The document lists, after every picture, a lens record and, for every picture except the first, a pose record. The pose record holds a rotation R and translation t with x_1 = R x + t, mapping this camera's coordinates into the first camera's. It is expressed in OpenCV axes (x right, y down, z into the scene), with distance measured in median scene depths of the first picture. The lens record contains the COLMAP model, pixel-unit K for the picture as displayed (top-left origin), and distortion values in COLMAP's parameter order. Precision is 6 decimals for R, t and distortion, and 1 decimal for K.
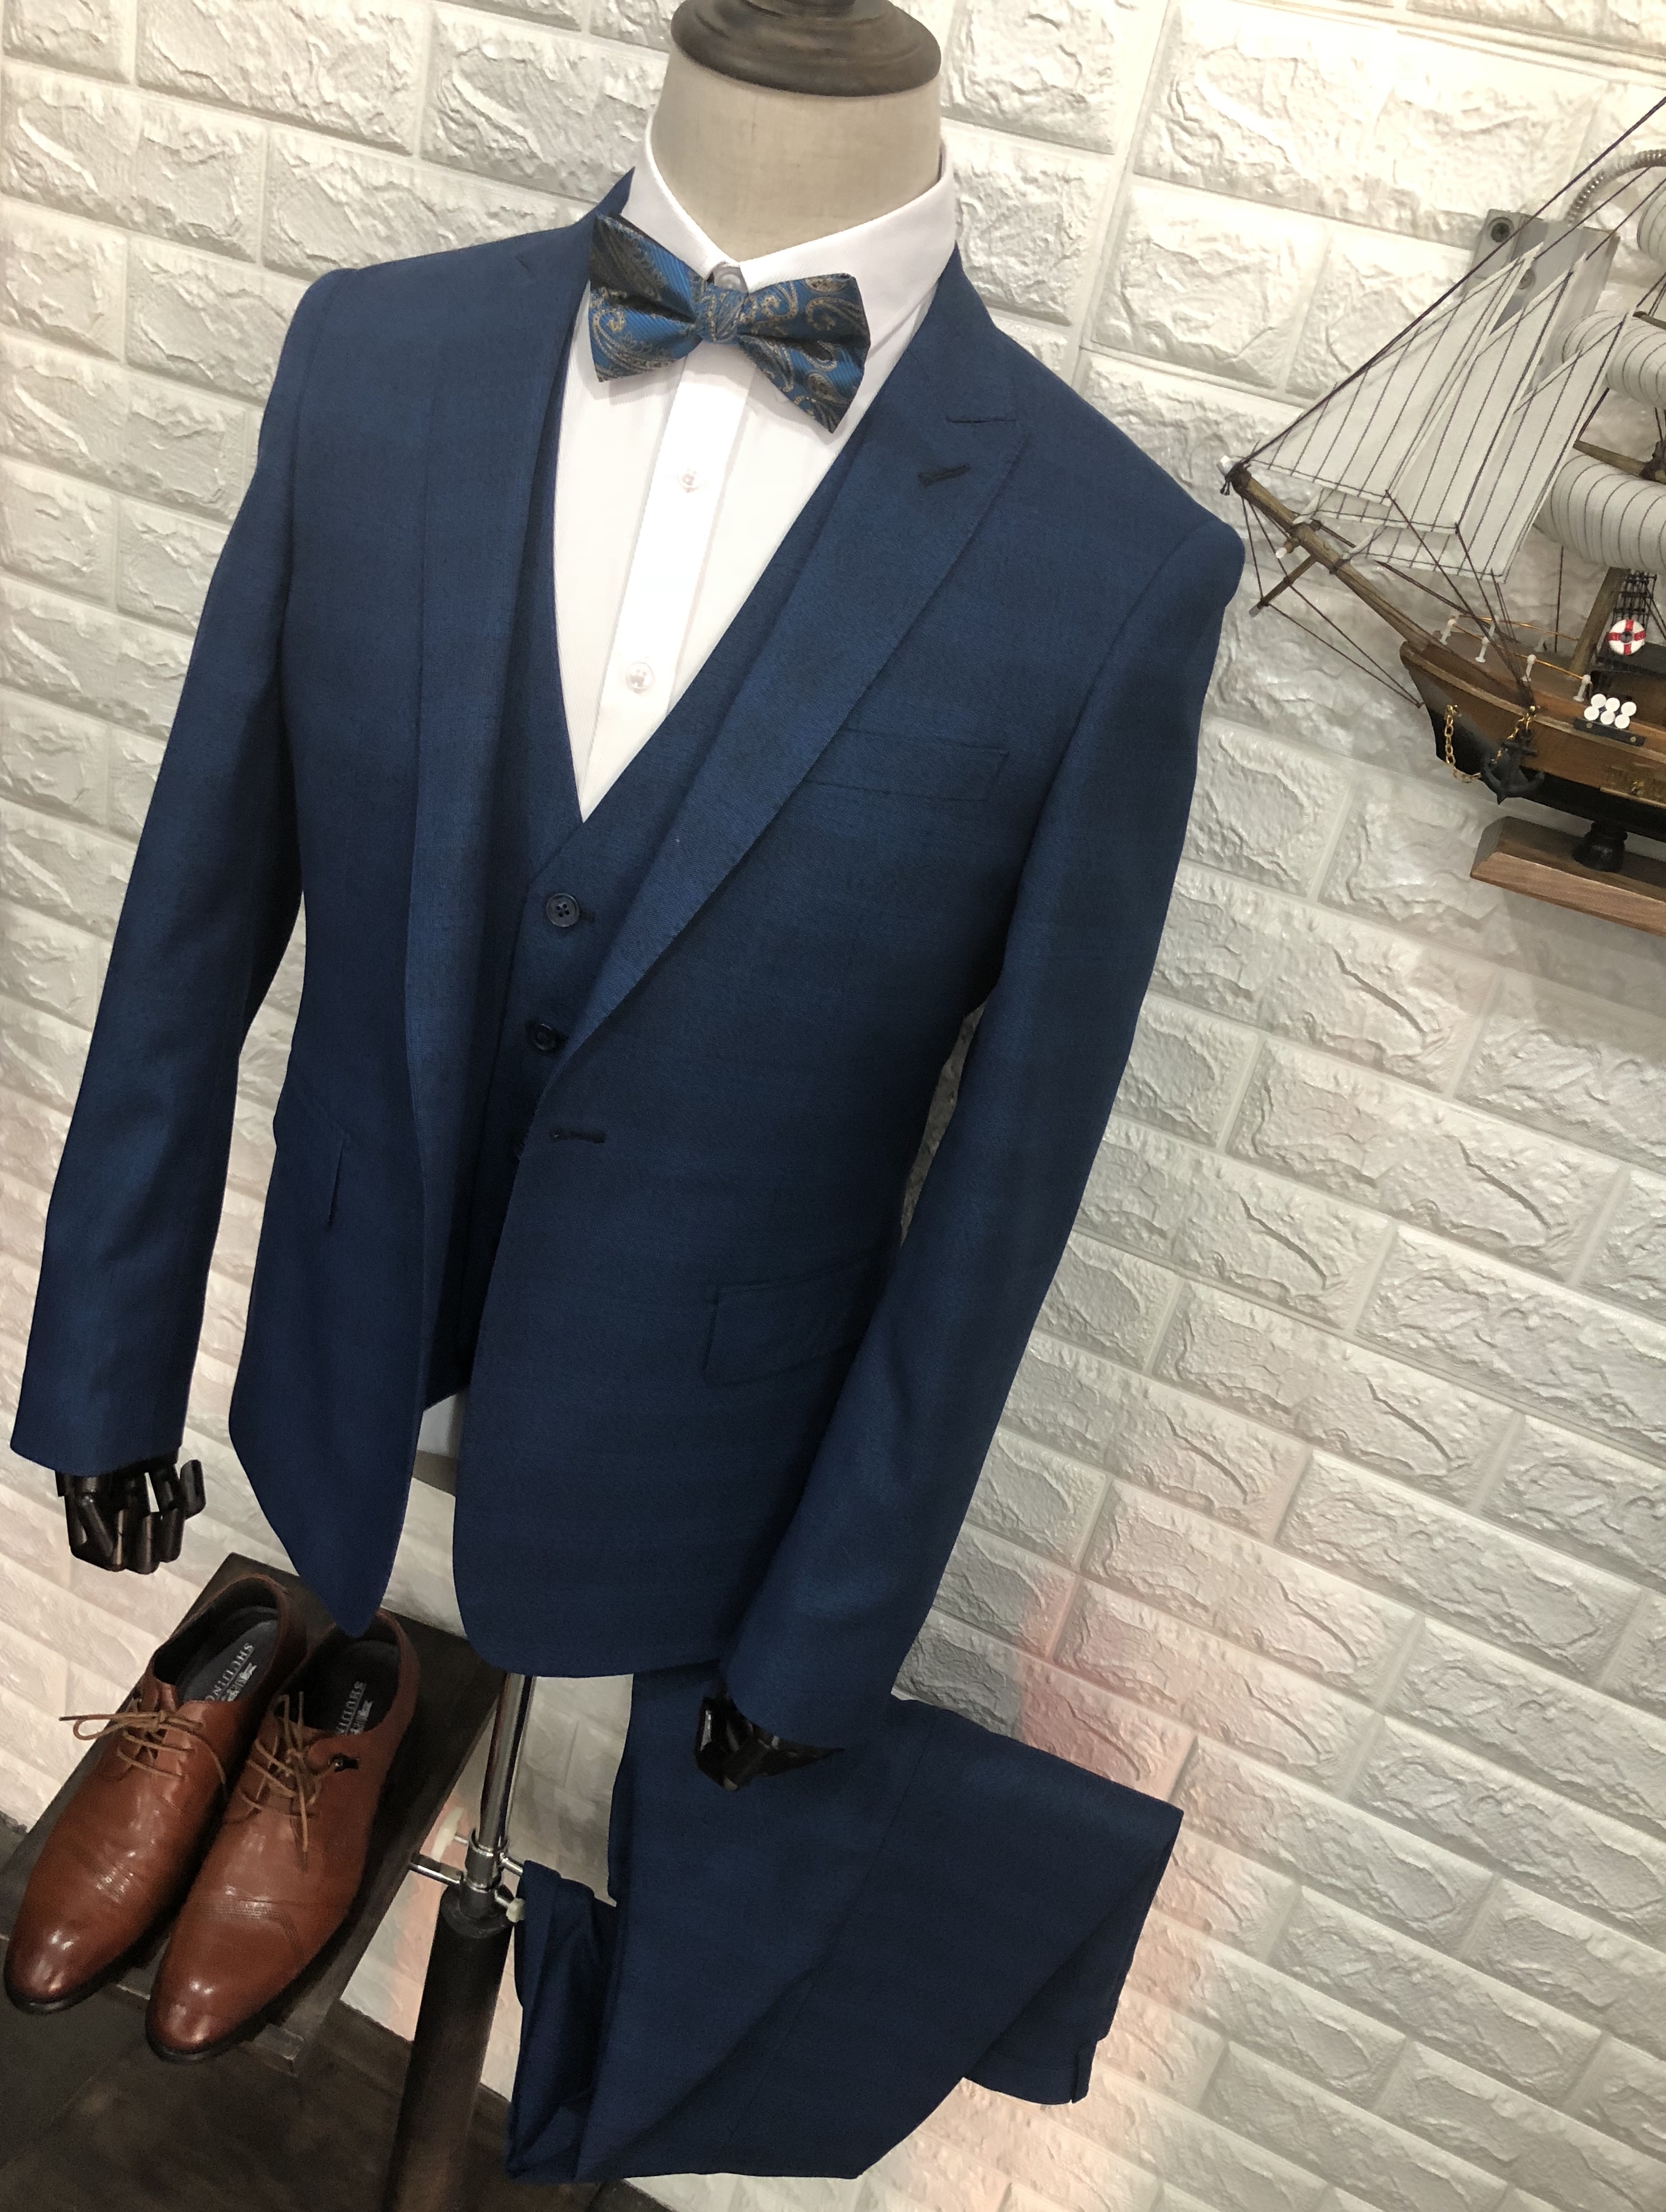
lens RADIAL K [[1819.5, 0, 841.3], [0, 1819.5, 1098.1], [0, 0, 1]] dist [-0.004917, 0.030063]
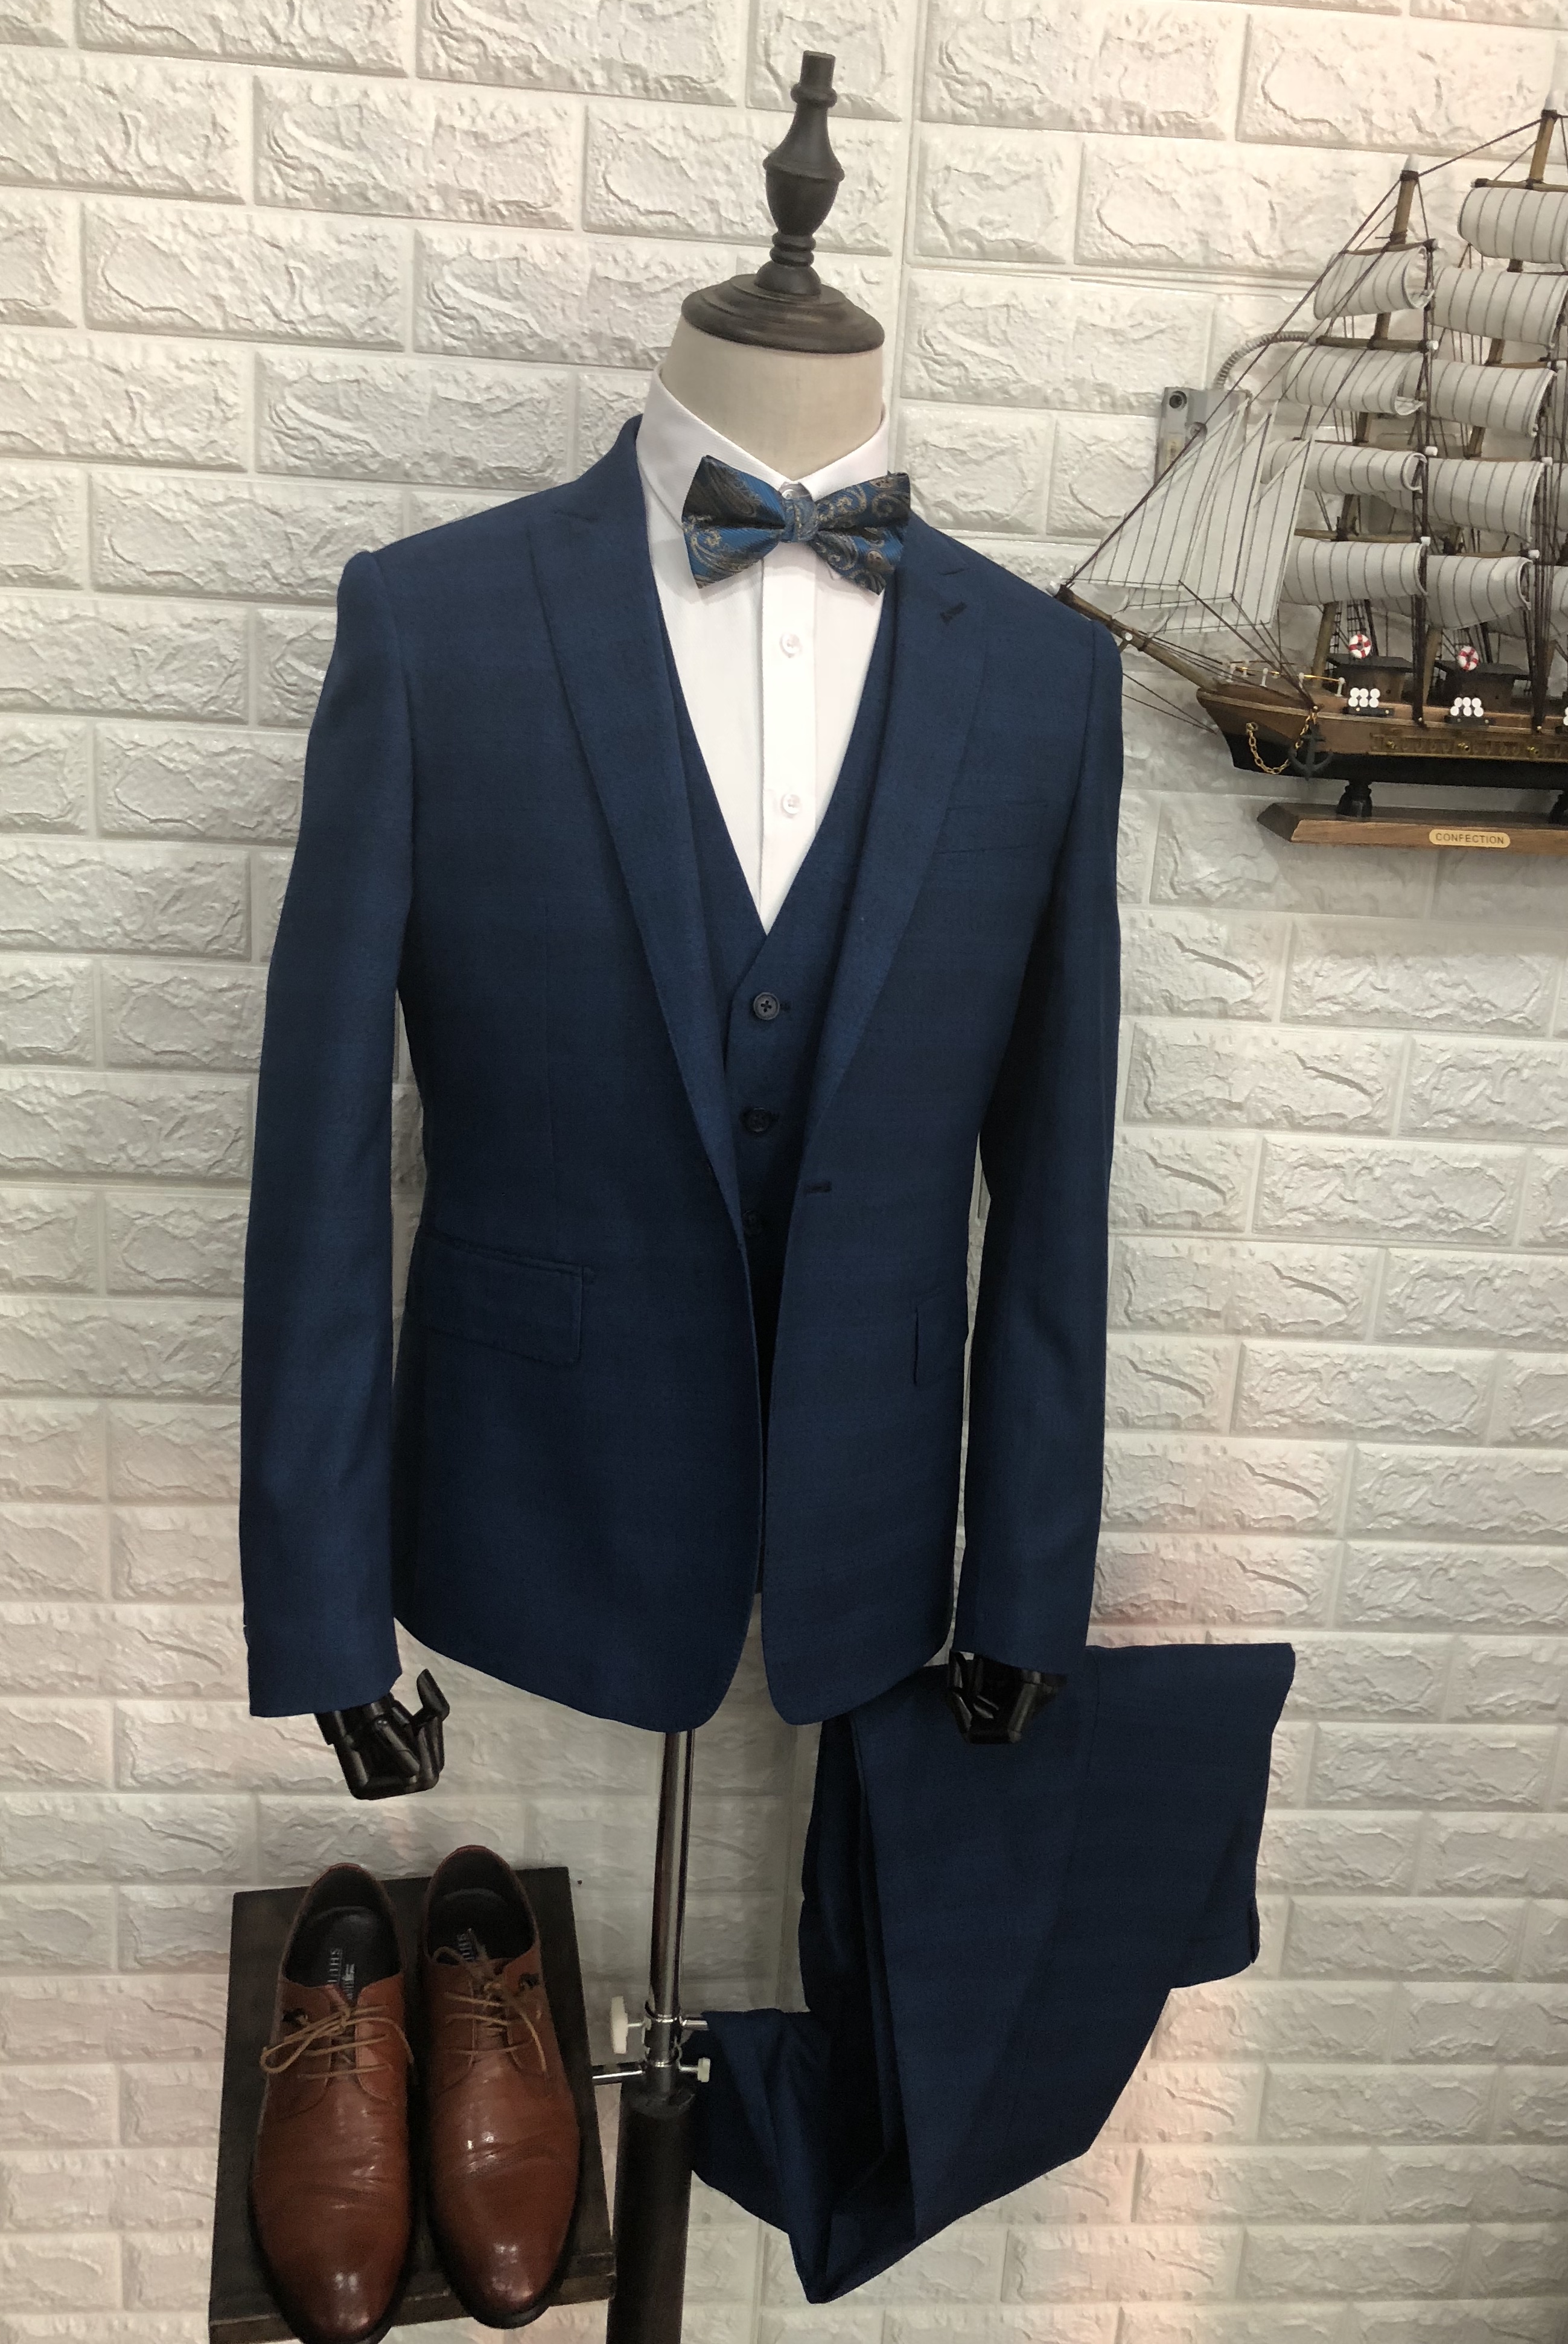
lens RADIAL K [[1965.7, 0, 768.5], [0, 1965.7, 1116.7], [0, 0, 1]] dist [-0.007300, 0.036482]
pose [[0.879549, -0.265016, 0.395172, -0.555062], [0.319931, 0.944149, -0.078904, 0.056674], [-0.352191, 0.195827, 0.915212, -0.145781]]
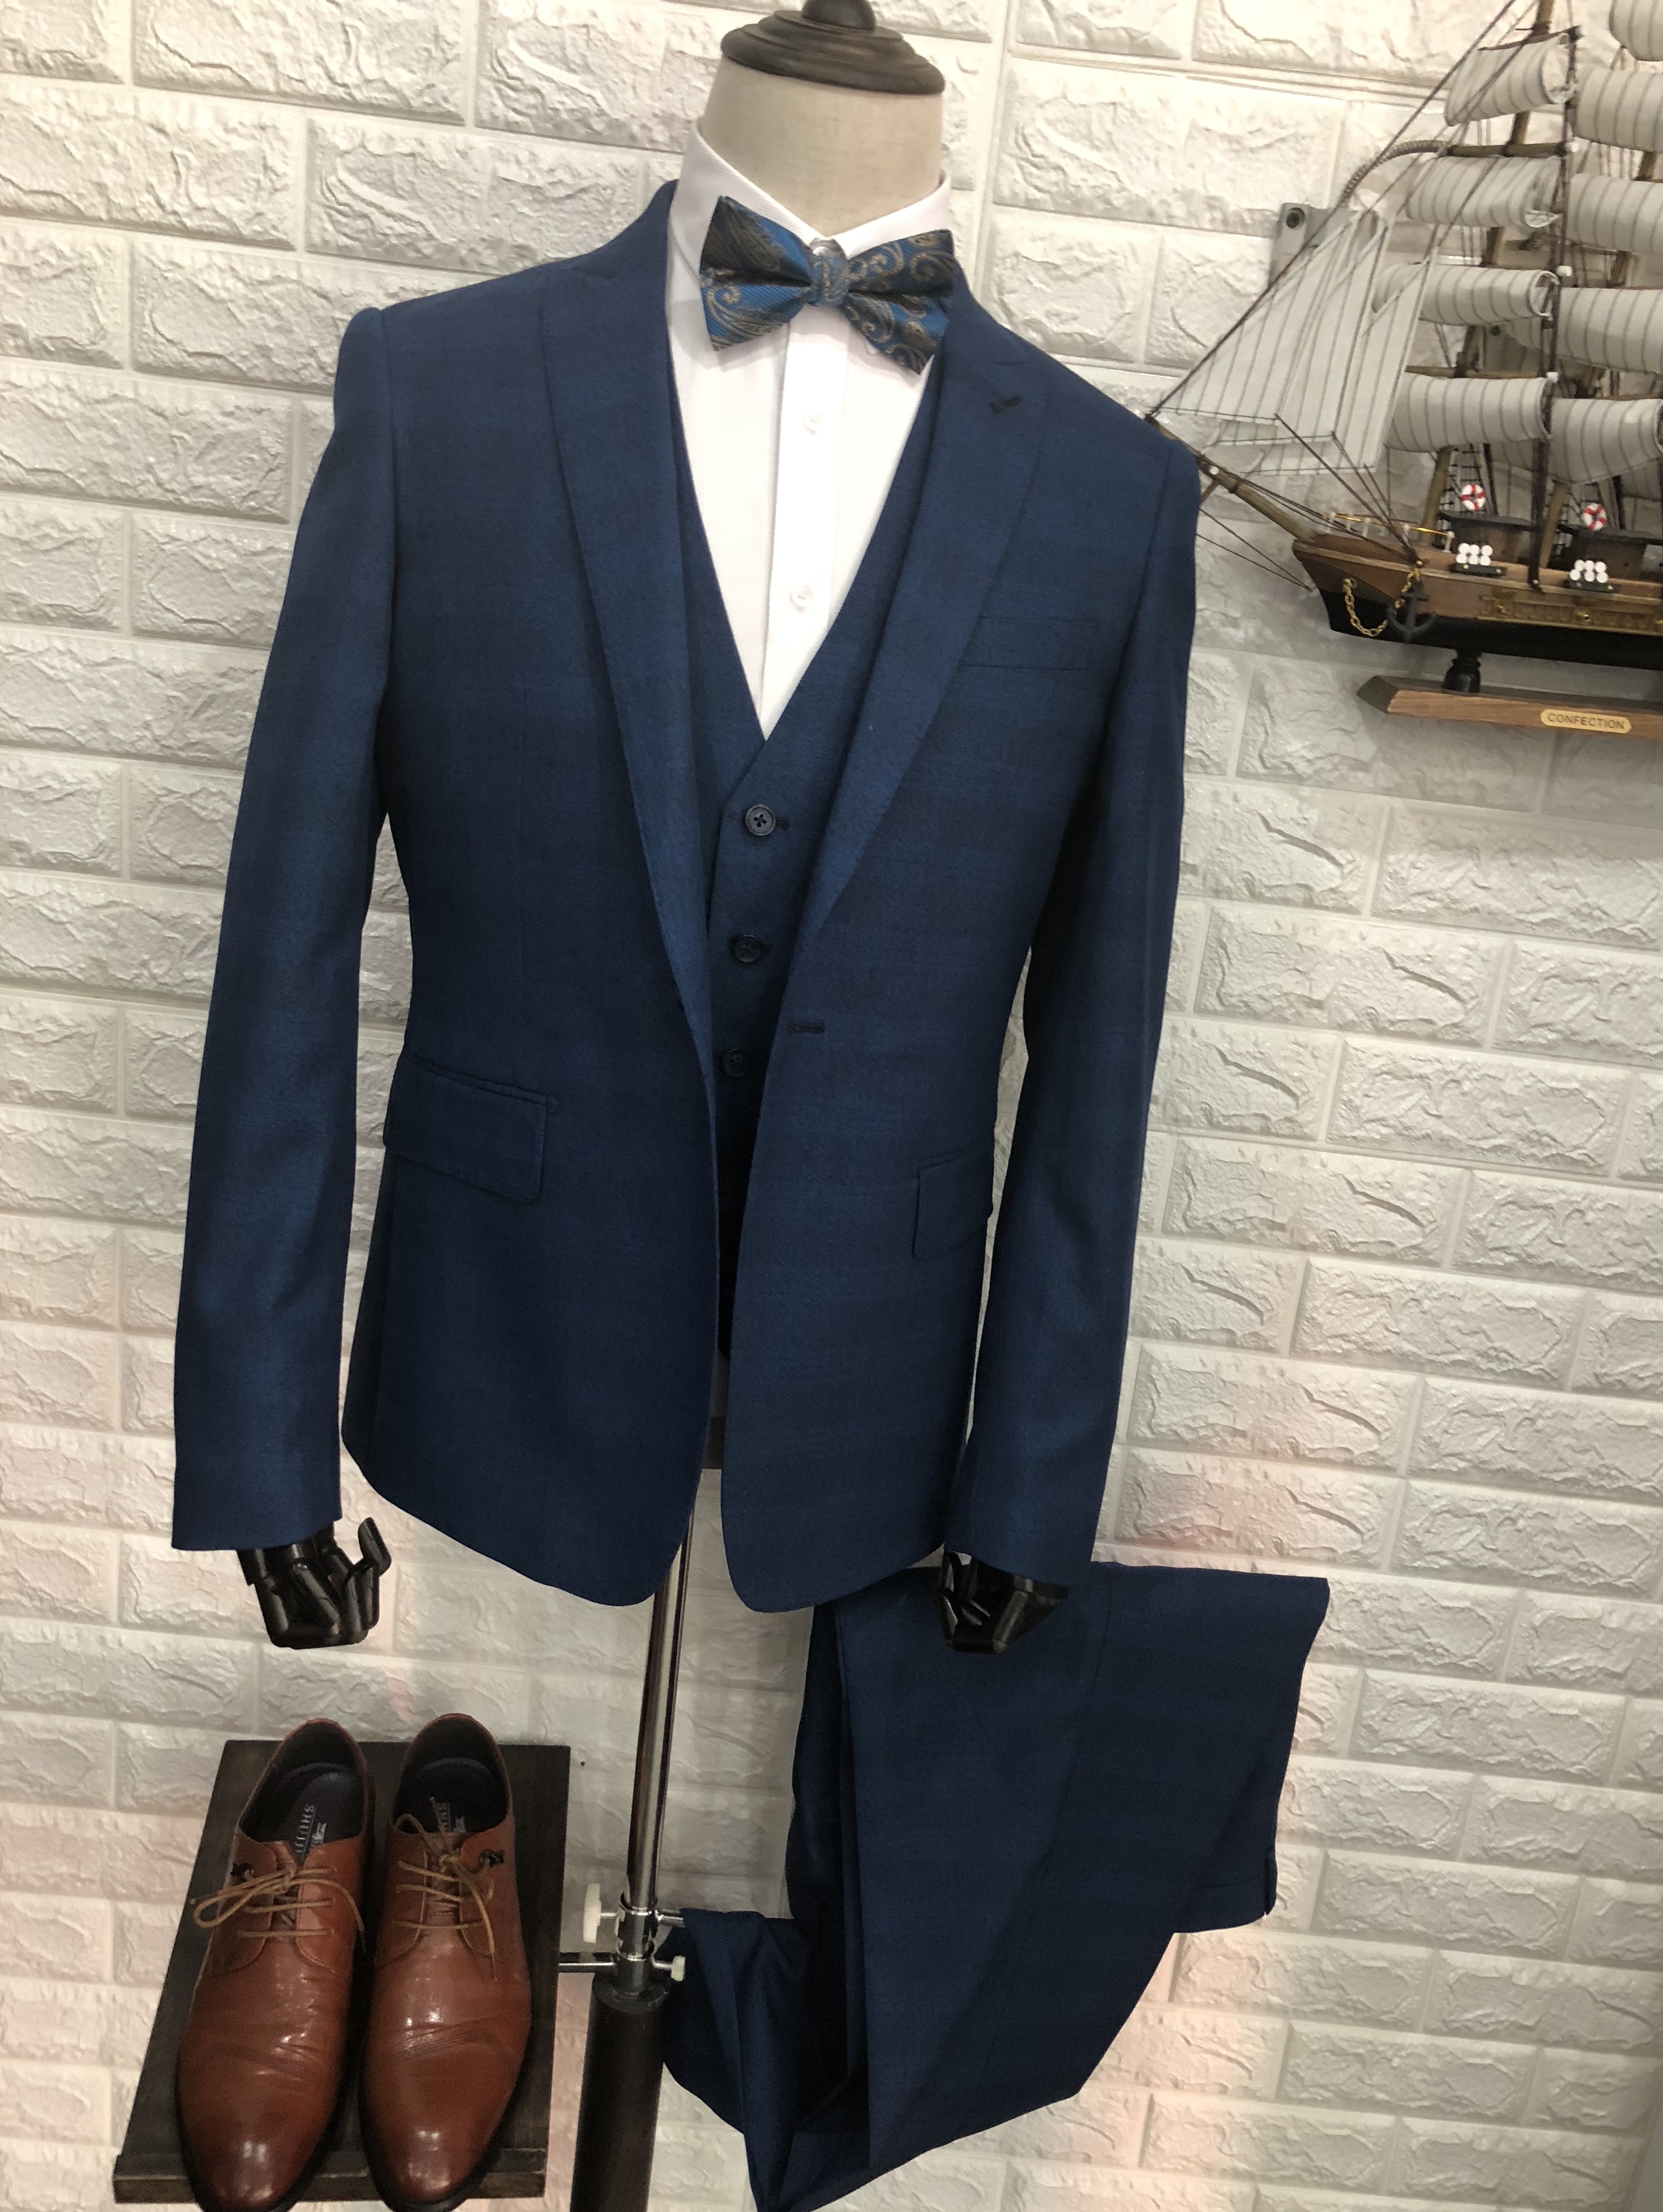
lens RADIAL K [[1819.4, 0, 866.1], [0, 1819.4, 1102.4], [0, 0, 1]] dist [-0.004917, 0.030063]
pose [[0.919614, -0.205185, 0.334978, -0.401124], [0.246647, 0.965296, -0.085843, 0.139091], [-0.305739, 0.161563, 0.938308, -0.017072]]
